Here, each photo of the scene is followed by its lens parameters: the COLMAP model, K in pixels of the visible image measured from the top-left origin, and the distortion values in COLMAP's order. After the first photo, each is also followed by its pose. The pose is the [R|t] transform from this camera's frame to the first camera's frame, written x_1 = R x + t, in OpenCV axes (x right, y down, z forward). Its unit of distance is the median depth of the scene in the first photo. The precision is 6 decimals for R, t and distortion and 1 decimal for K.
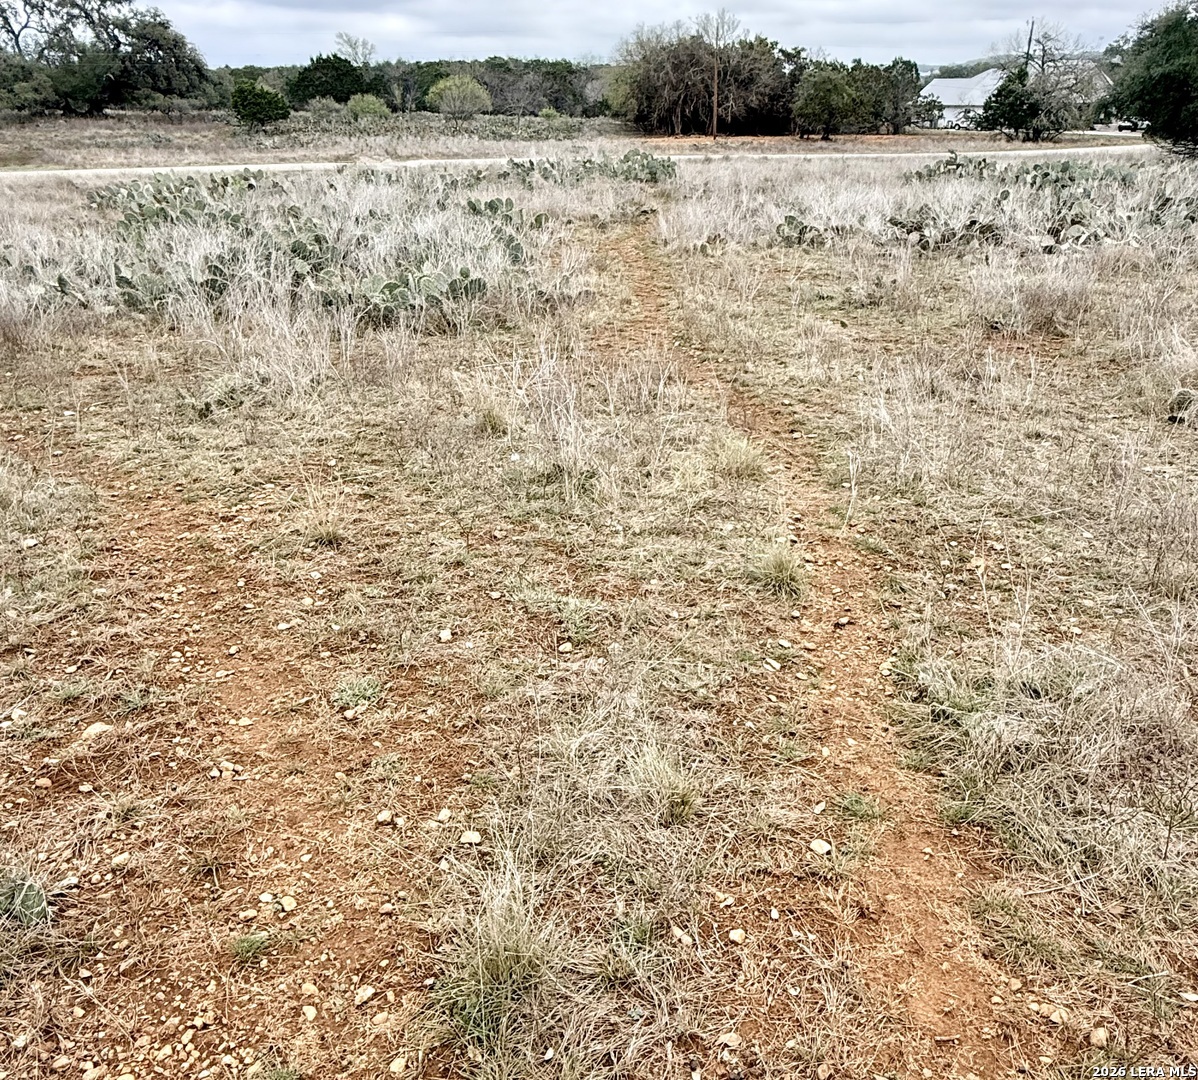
lens RADIAL K [[945.4, 0, 599.0], [0, 945.4, 540.0], [0, 0, 1]] dist [-0.007372, 0.004937]
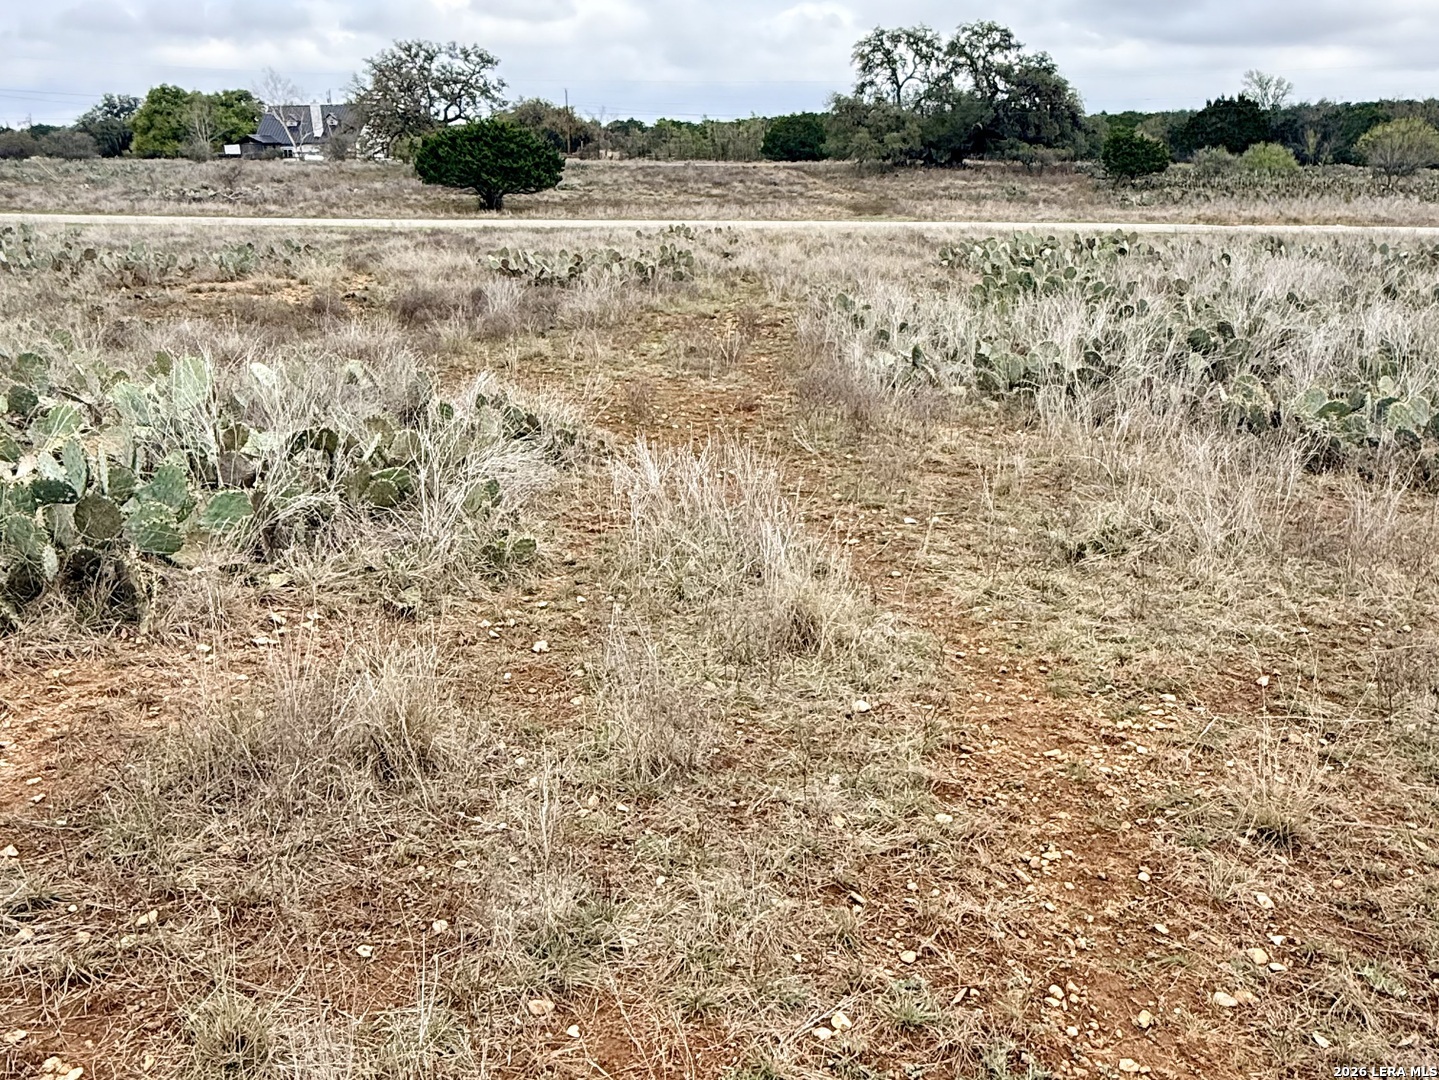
lens RADIAL K [[1119.0, 0, 719.5], [0, 1119.0, 540.0], [0, 0, 1]] dist [-0.000376, -0.000160]
pose [[0.802757, 0.195823, -0.563236, -0.097471], [-0.251154, 0.967708, -0.021513, -0.037937], [0.540835, 0.158729, 0.826016, 0.073484]]
